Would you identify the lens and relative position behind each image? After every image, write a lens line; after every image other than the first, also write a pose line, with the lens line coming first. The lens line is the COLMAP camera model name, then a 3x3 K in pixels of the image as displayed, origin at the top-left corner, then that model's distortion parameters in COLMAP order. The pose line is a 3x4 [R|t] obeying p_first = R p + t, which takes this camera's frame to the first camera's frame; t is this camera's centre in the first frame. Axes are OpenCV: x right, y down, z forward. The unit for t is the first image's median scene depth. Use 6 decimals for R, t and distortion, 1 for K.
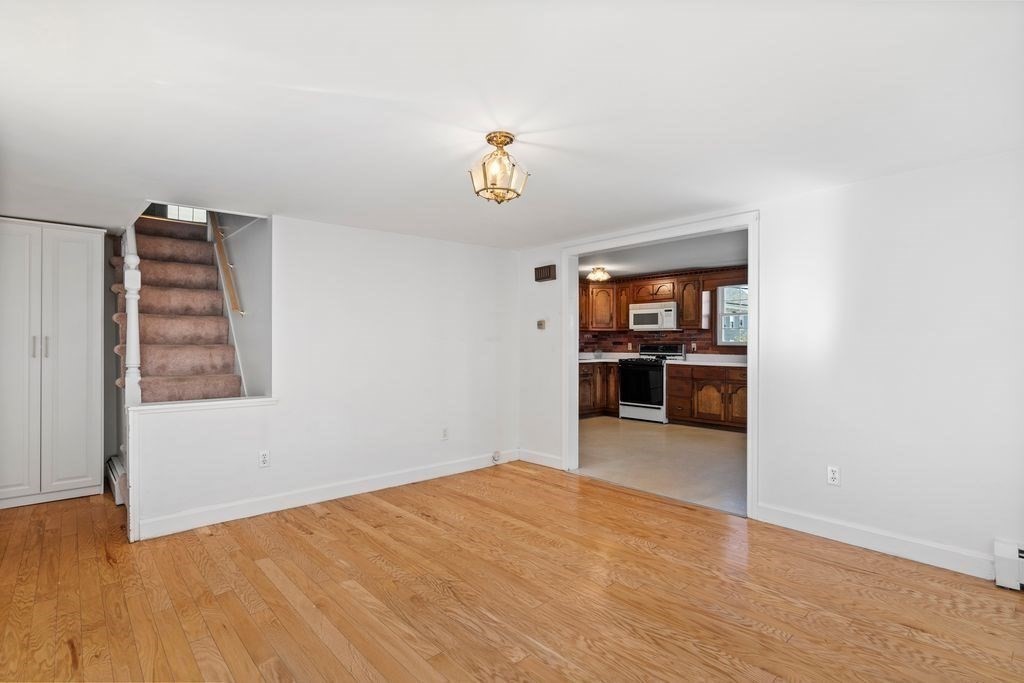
lens RADIAL K [[498.2, 0, 512.0], [0, 498.2, 341.5], [0, 0, 1]] dist [-0.000830, -0.000024]
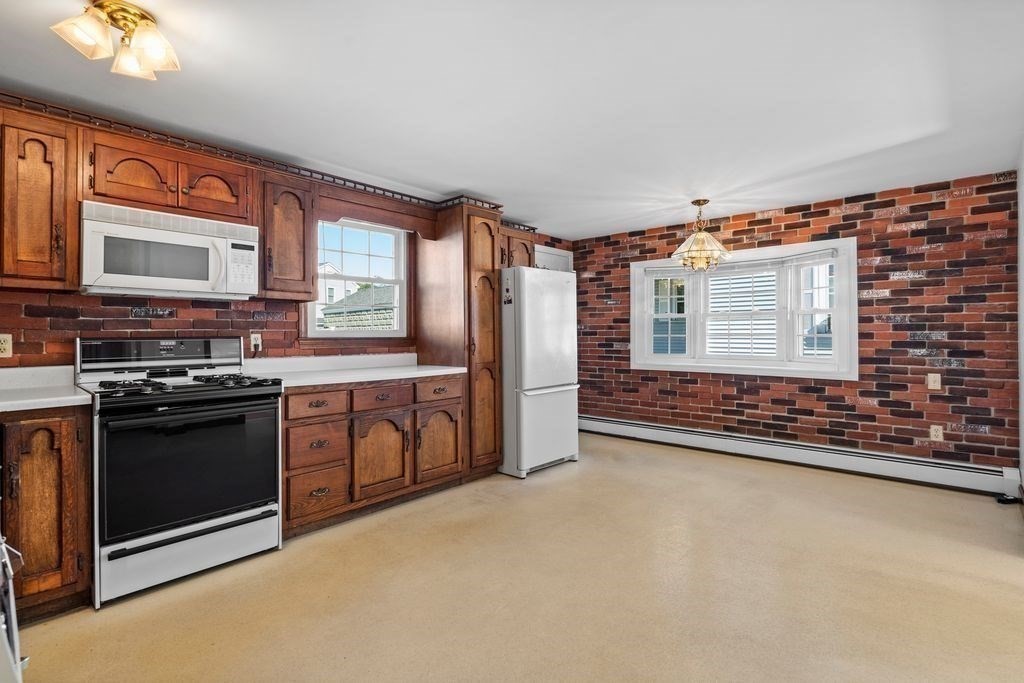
lens RADIAL K [[483.0, 0, 510.3], [0, 483.0, 332.3], [0, 0, 1]] dist [-0.000580, 0.000109]
pose [[-0.097018, -0.000114, 0.995283, -0.069641], [0.003291, 0.999994, 0.000435, 0.002839], [-0.995277, 0.003318, -0.097017, 0.826569]]
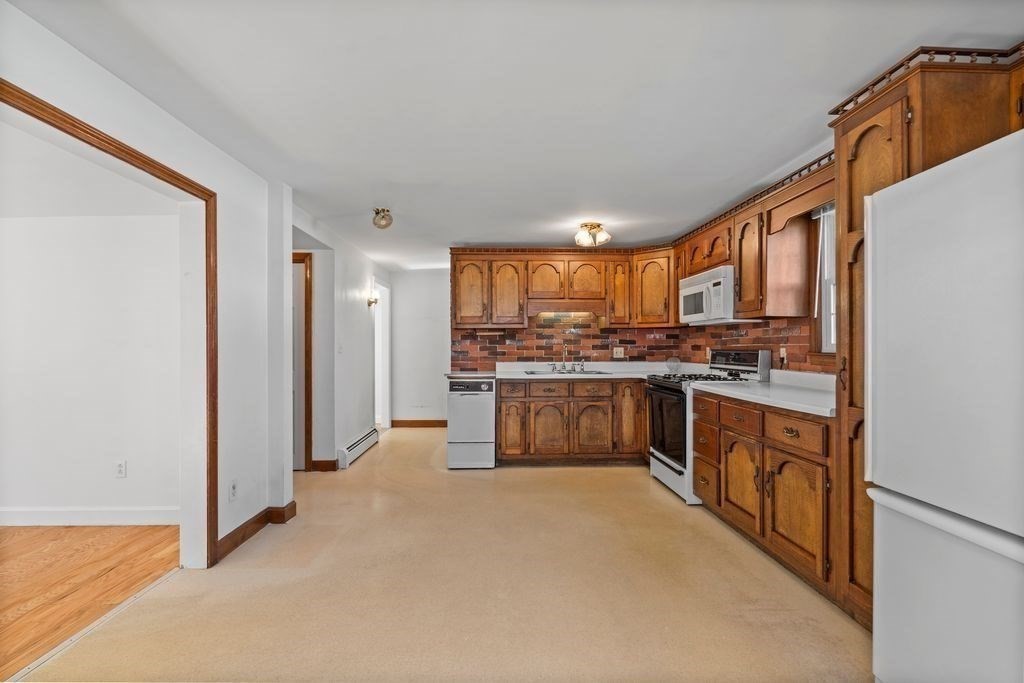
lens RADIAL K [[450.4, 0, 512.0], [0, 450.4, 341.5], [0, 0, 1]] dist [-0.003513, -0.000096]
pose [[0.768403, -0.007562, -0.639922, 0.443896], [0.002750, 0.999960, -0.008514, 0.000315], [0.639961, 0.004783, 0.768393, 0.503127]]
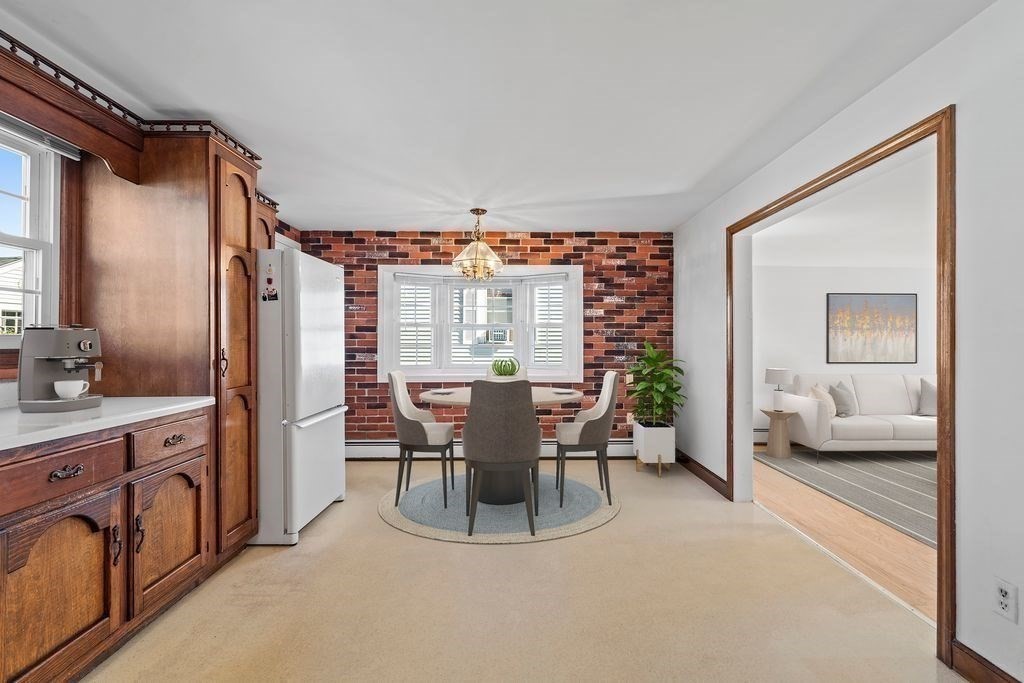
lens RADIAL K [[450.4, 0, 512.0], [0, 450.4, 341.5], [0, 0, 1]] dist [-0.003513, -0.000096]
pose [[-0.752280, -0.002282, 0.658839, 0.089115], [-0.003705, 0.999993, -0.000768, 0.003011], [-0.658833, -0.003019, -0.752284, 0.913501]]
